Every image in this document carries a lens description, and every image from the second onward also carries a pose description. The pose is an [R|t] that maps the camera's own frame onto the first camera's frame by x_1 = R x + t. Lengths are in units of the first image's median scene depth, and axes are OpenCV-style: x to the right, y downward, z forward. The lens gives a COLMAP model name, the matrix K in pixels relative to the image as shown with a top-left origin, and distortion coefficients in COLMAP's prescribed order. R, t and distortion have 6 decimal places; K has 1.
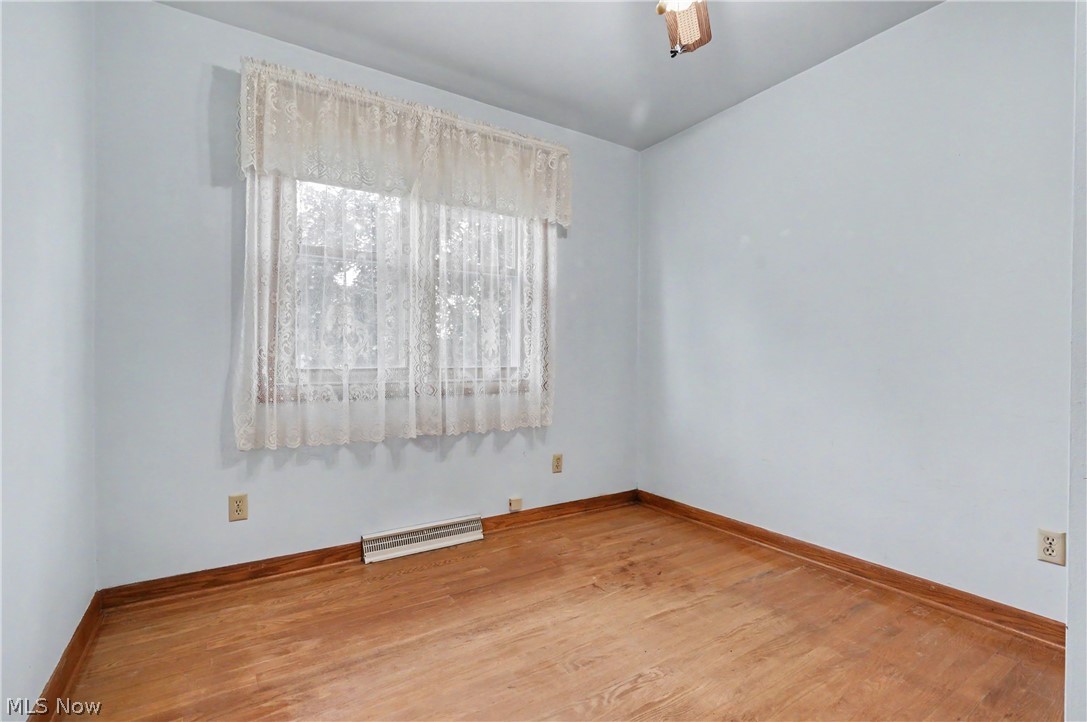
lens RADIAL K [[506.8, 0, 546.6], [0, 506.8, 362.5], [0, 0, 1]] dist [-0.000690, -0.000087]
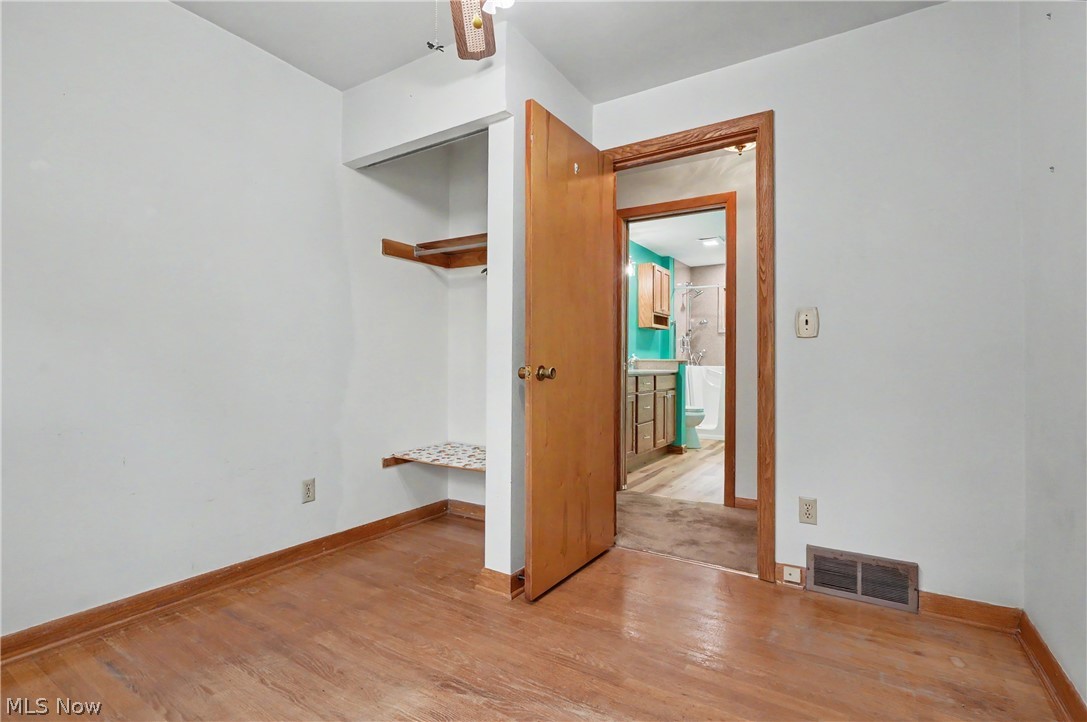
lens RADIAL K [[506.8, 0, 547.5], [0, 506.8, 355.6], [0, 0, 1]] dist [-0.000690, -0.000087]
pose [[-0.416094, 0.003603, 0.909315, -0.517774], [-0.008735, 0.999930, -0.007959, -0.010037], [-0.909280, -0.011255, -0.416033, 0.874356]]
